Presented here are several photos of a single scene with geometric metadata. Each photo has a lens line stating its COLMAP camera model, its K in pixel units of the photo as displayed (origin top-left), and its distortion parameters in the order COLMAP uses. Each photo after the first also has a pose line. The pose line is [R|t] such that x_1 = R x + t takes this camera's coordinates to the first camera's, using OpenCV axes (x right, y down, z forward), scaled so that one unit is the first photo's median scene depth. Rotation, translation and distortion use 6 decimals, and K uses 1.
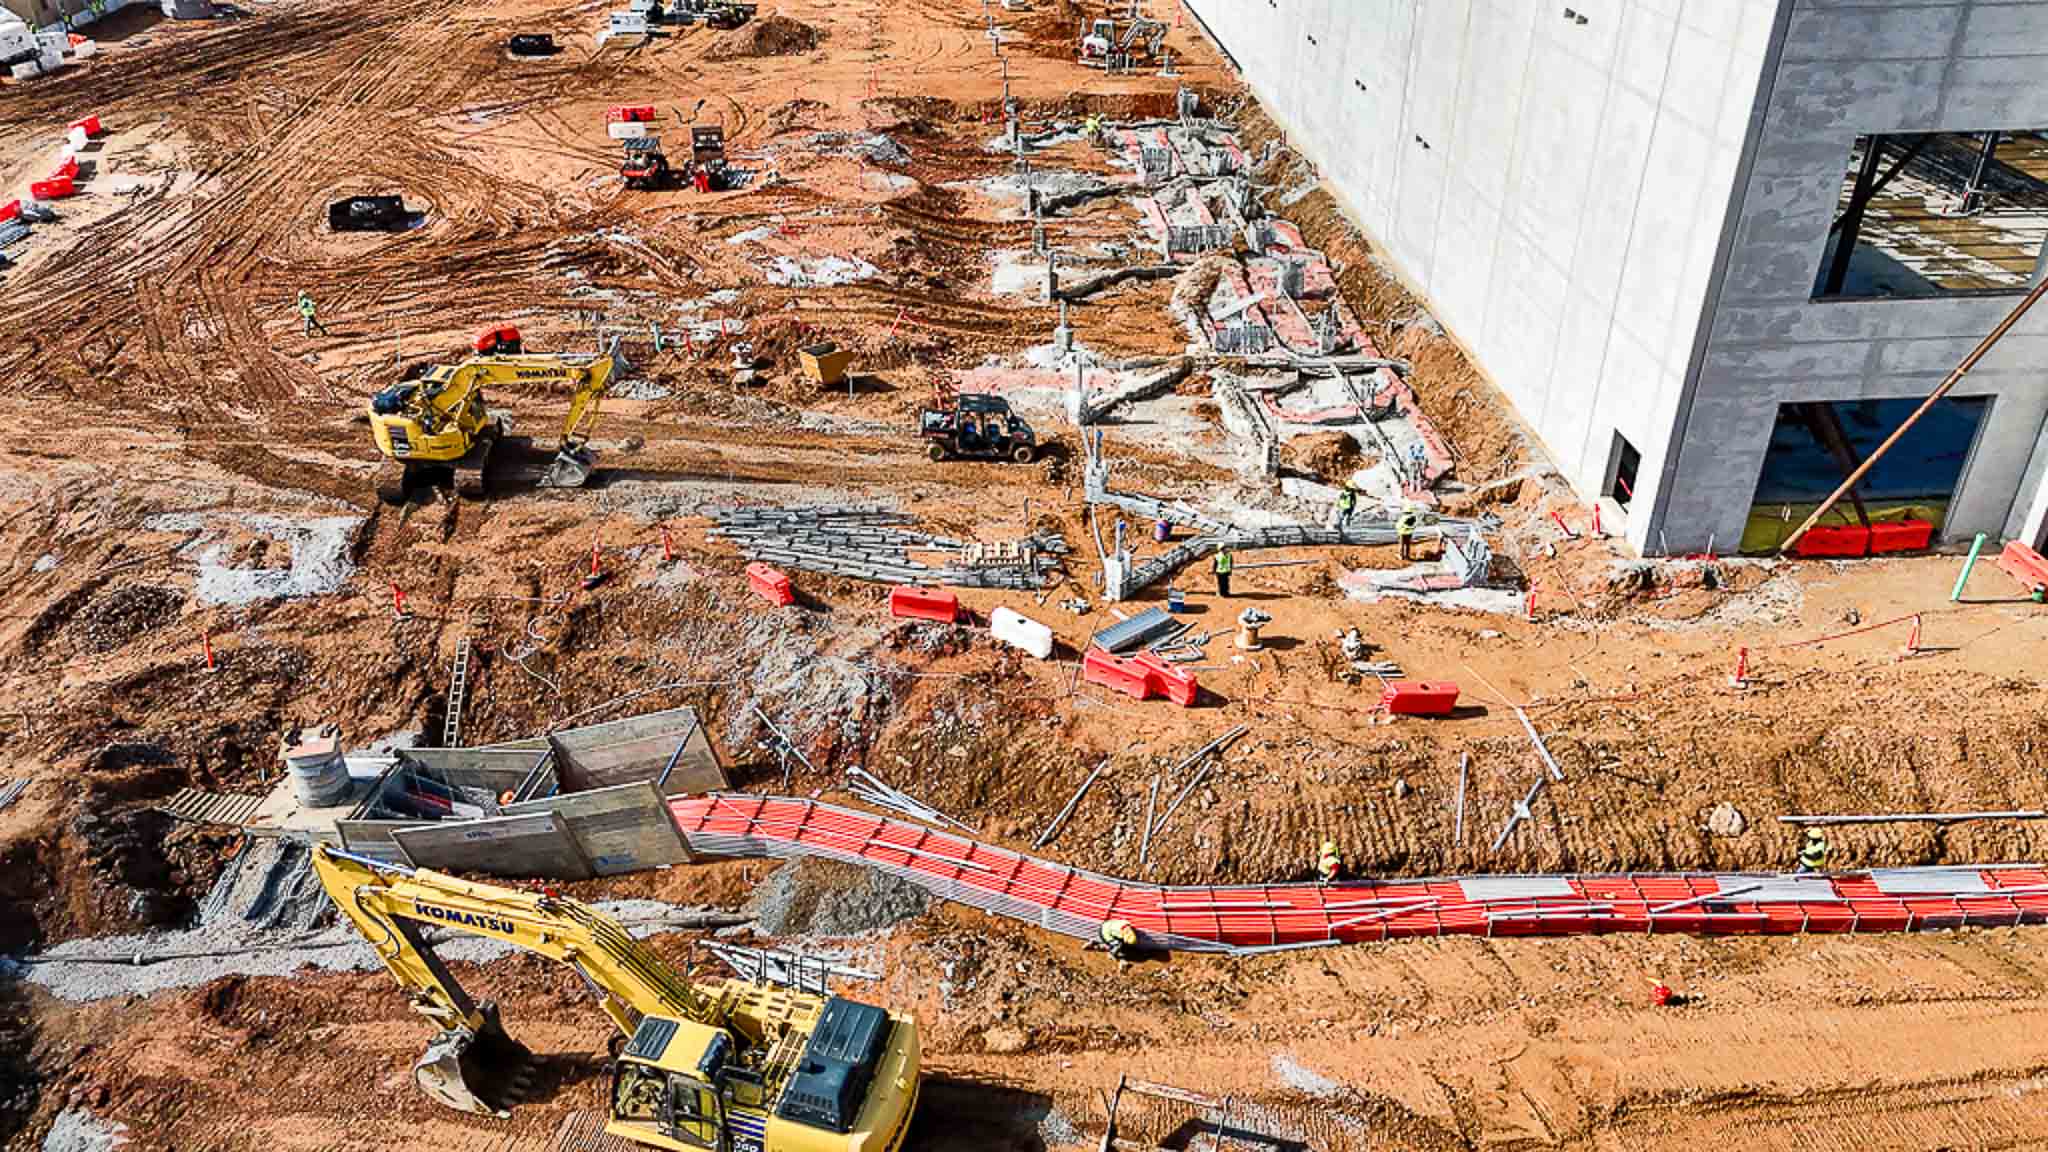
lens RADIAL K [[1501.2, 0, 1024.0], [0, 1501.2, 576.0], [0, 0, 1]] dist [0.090211, -0.085919]
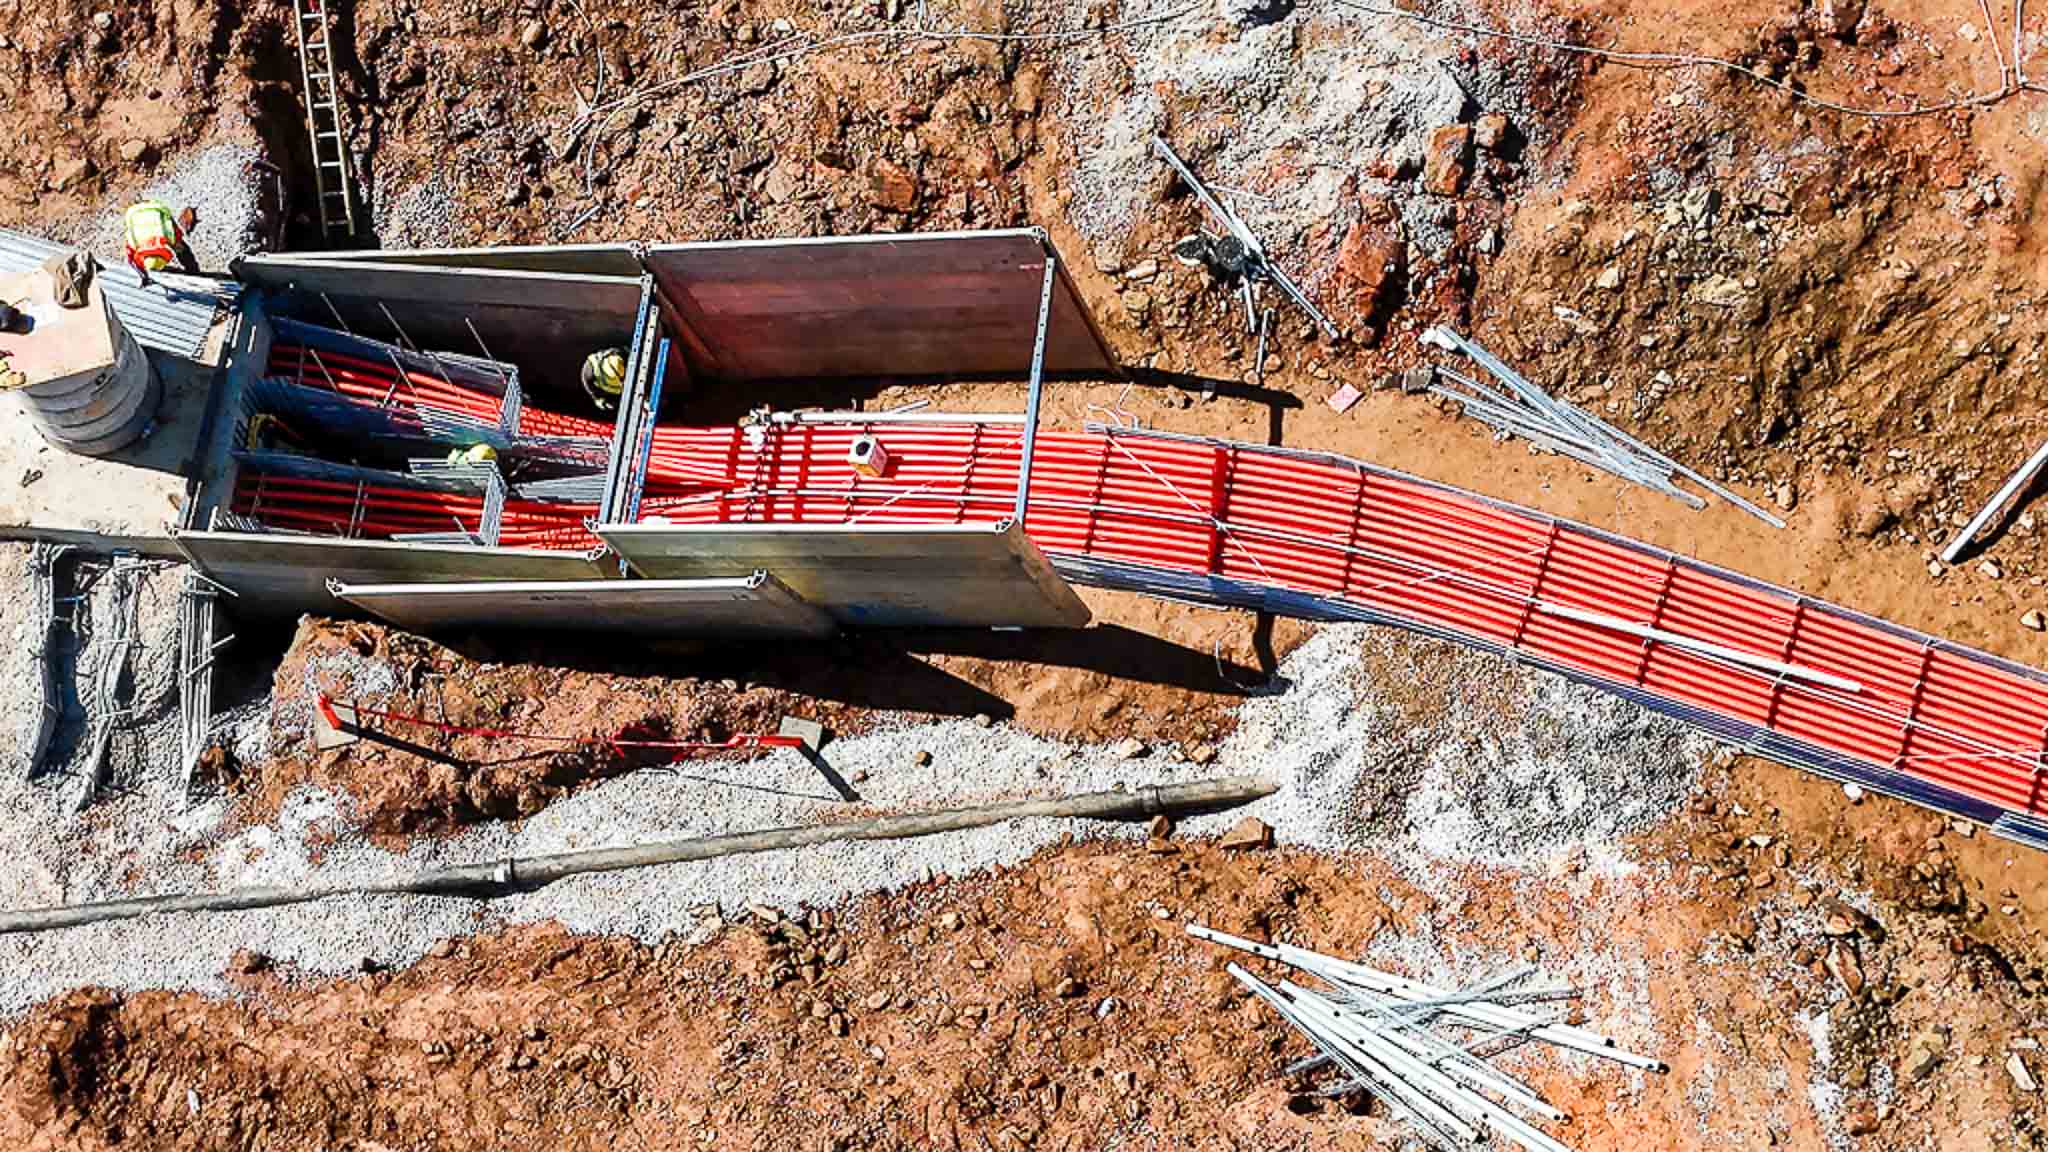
lens RADIAL K [[3189.4, 0, 1024.0], [0, 3189.4, 576.0], [0, 0, 1]] dist [0.380359, -1.568256]
pose [[0.999745, -0.022564, -0.000006, -0.221441], [0.018183, 0.805467, 0.592361, -0.313652], [-0.013362, -0.592211, 0.805672, 0.296268]]
